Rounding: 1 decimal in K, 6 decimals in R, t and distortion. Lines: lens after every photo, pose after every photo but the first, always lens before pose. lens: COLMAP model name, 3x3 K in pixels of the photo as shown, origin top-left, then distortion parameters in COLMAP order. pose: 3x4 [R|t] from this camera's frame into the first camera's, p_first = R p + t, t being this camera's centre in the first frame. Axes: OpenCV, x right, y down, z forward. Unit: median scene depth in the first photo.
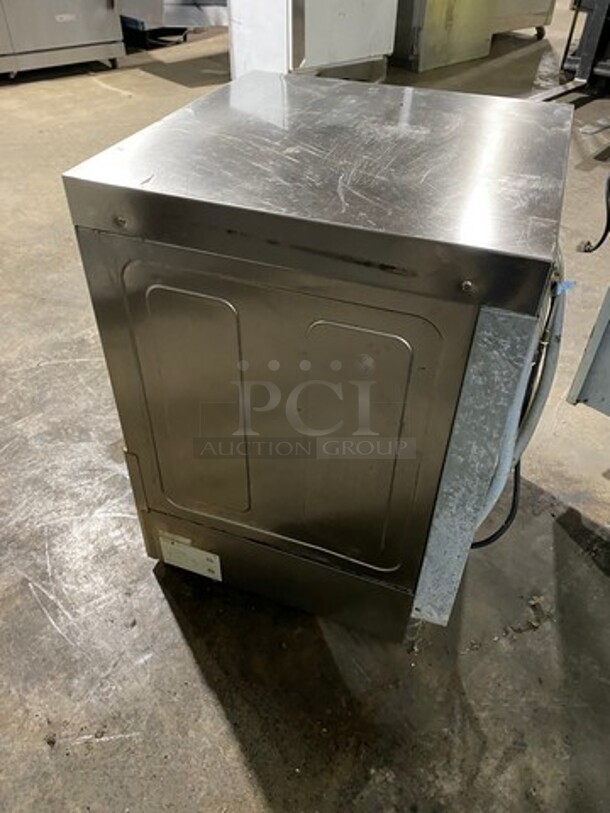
lens RADIAL K [[616.9, 0, 303.4], [0, 616.9, 407.3], [0, 0, 1]] dist [-0.000181, -0.002571]
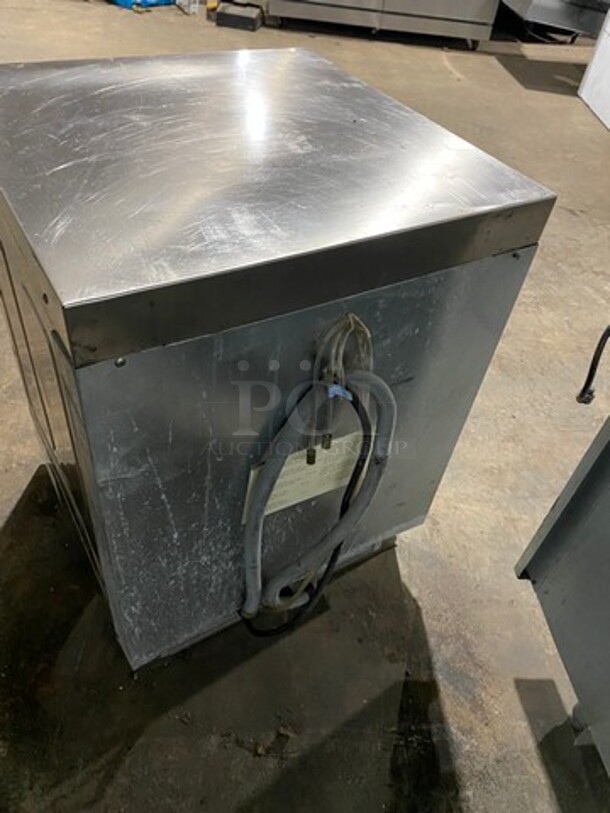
lens RADIAL K [[616.9, 0, 304.5], [0, 616.9, 405.4], [0, 0, 1]] dist [-0.000181, -0.002571]
pose [[0.776157, 0.481622, -0.406965, 0.431697], [-0.474734, 0.871131, 0.125532, -0.157738], [0.414978, 0.095768, 0.904777, 0.171061]]
